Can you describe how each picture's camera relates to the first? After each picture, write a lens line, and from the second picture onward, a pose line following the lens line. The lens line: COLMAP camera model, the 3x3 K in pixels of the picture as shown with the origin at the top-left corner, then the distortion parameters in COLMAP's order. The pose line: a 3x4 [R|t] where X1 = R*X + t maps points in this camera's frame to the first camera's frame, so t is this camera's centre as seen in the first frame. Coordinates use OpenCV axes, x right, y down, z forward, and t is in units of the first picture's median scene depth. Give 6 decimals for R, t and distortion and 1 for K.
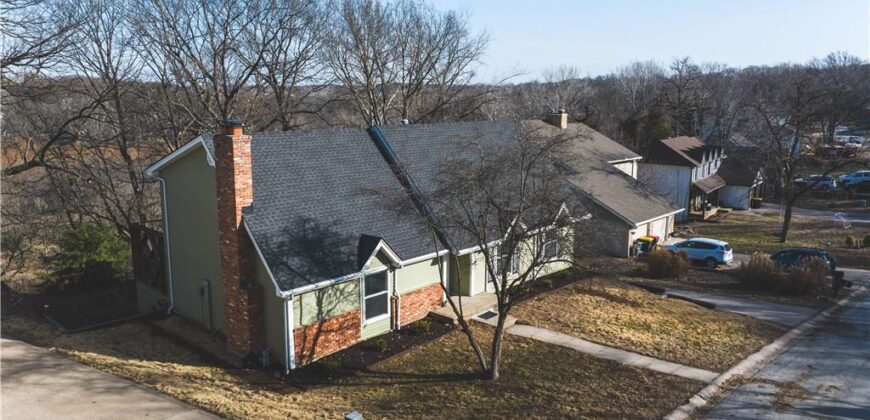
lens RADIAL K [[621.0, 0, 435.0], [0, 621.0, 210.0], [0, 0, 1]] dist [-0.034399, -0.002206]
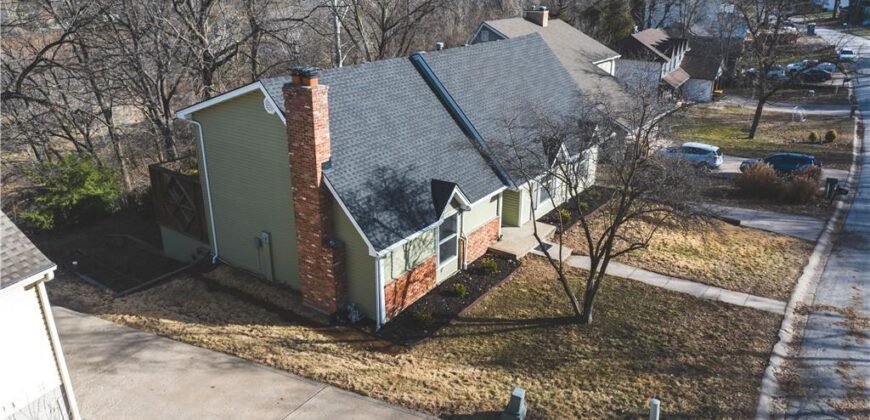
lens RADIAL K [[621.0, 0, 435.0], [0, 621.0, 210.0], [0, 0, 1]] dist [-0.034399, -0.002206]
pose [[0.991832, -0.048742, 0.117873, -0.230687], [0.025346, 0.980993, 0.192379, -0.100131], [-0.125009, -0.187820, 0.974216, 0.047221]]
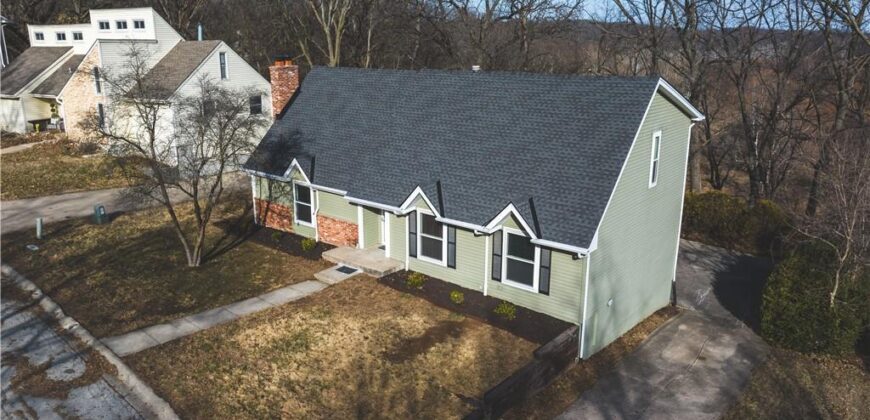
lens RADIAL K [[621.0, 0, 435.0], [0, 621.0, 210.0], [0, 0, 1]] dist [-0.034399, -0.002206]
pose [[0.032715, 0.260191, -0.965003, 1.114581], [-0.165933, 0.953534, 0.251473, -0.206639], [0.985594, 0.151899, 0.074369, 1.172923]]
